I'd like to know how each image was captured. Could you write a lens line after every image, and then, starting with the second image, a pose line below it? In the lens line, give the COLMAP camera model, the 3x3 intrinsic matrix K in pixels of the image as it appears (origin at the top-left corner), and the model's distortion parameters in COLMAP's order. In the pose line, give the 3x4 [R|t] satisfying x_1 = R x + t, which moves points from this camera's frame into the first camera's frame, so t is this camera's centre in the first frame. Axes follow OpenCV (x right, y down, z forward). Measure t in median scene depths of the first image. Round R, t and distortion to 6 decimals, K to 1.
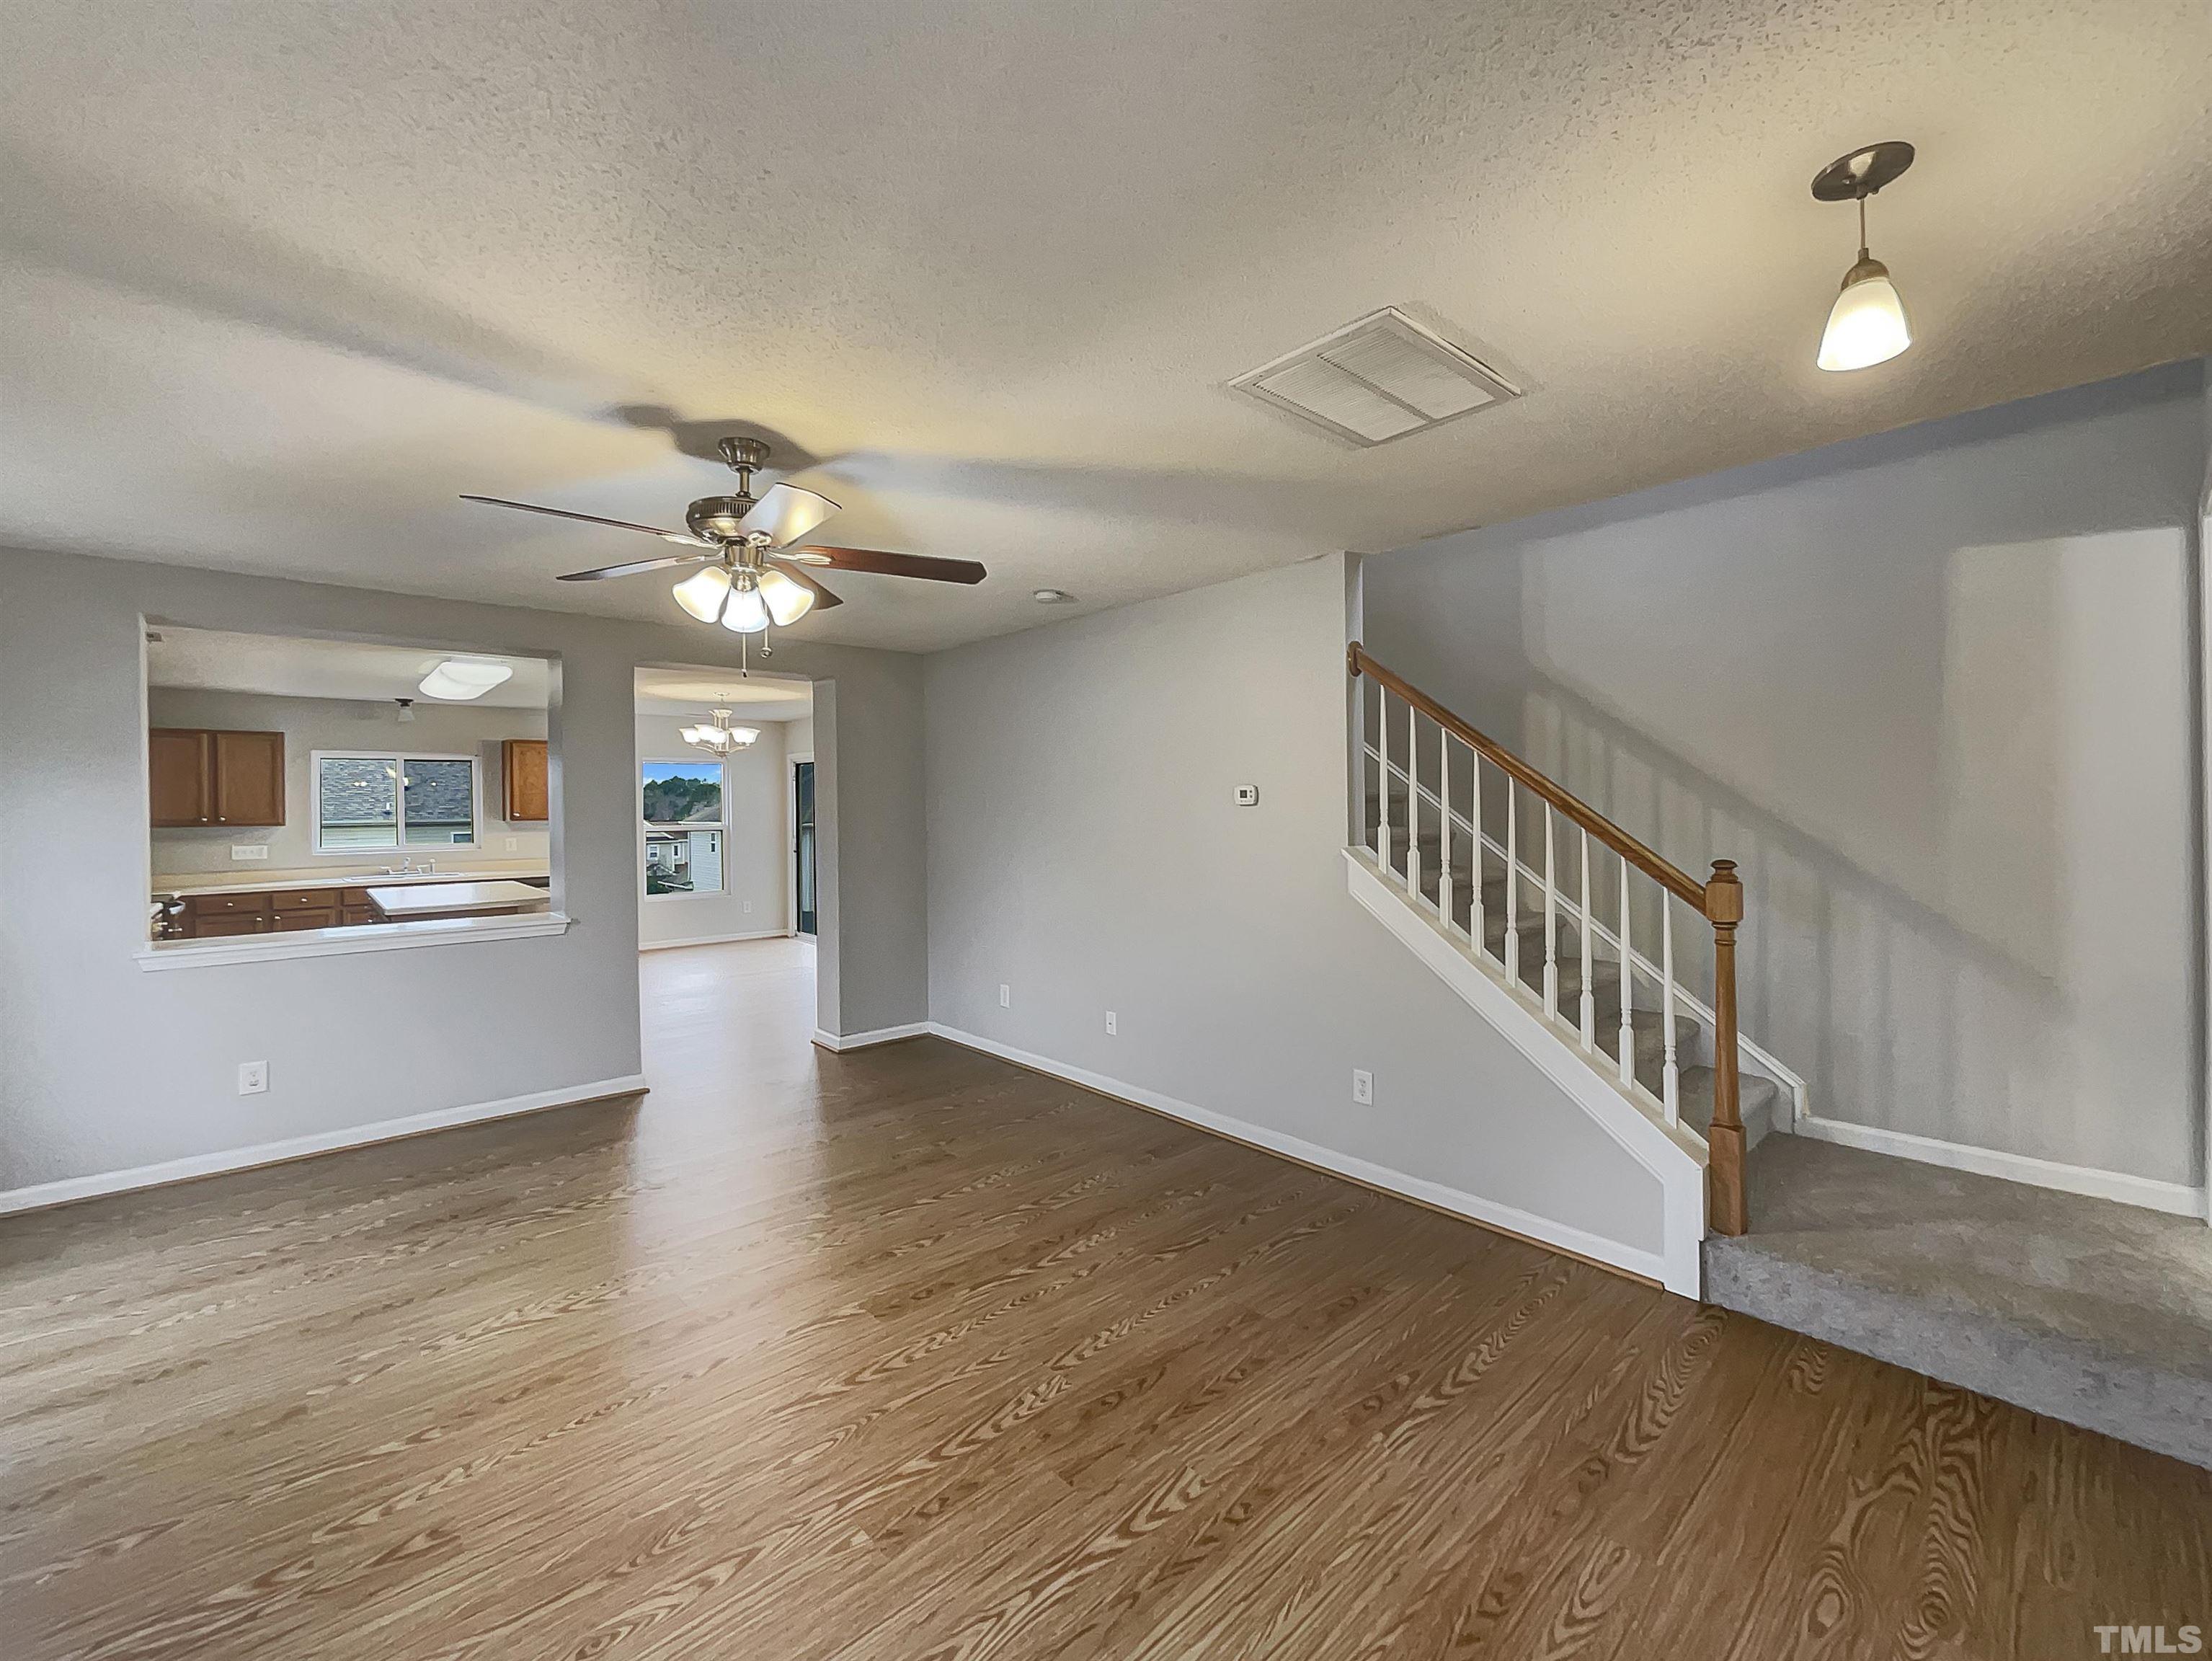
lens RADIAL K [[914.7, 0, 1099.4], [0, 914.7, 802.5], [0, 0, 1]] dist [-0.014687, 0.017120]
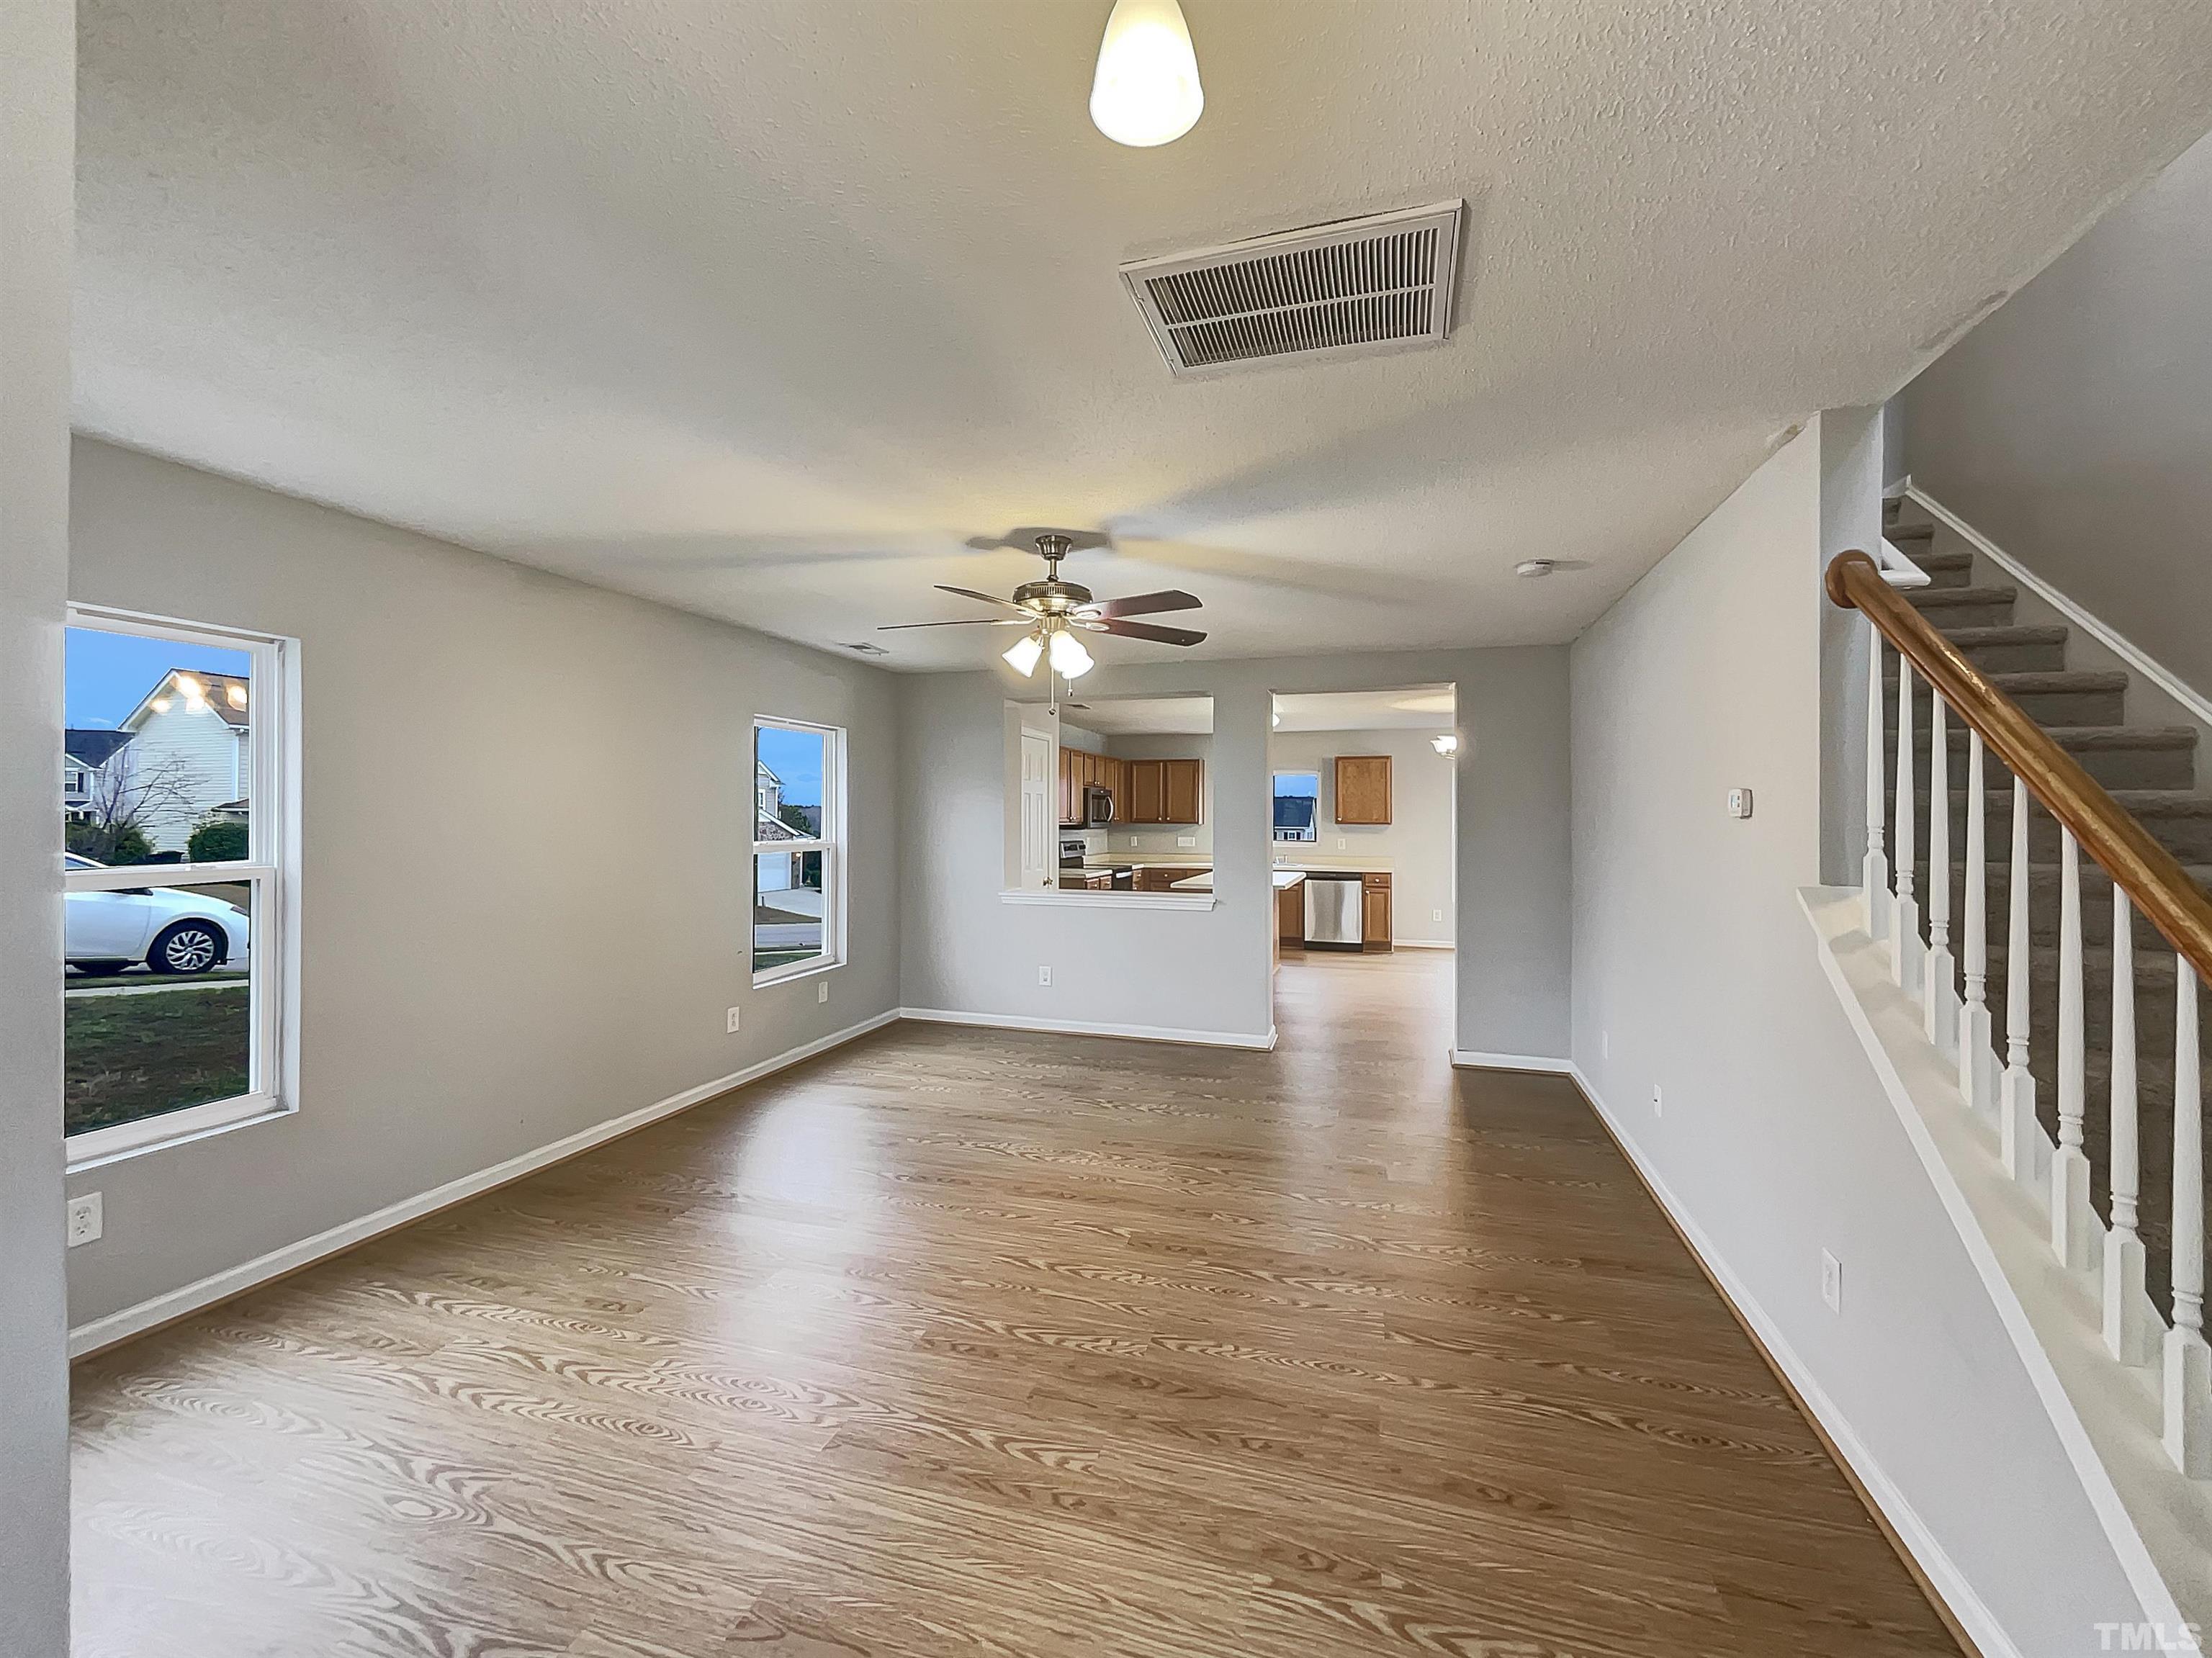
lens RADIAL K [[913.7, 0, 1106.1], [0, 913.7, 819.5], [0, 0, 1]] dist [-0.037717, 0.030631]
pose [[0.517423, 0.015281, -0.855594, 0.806824], [-0.004514, 0.999875, 0.015127, -0.007765], [0.855718, -0.003965, 0.517427, 0.395181]]
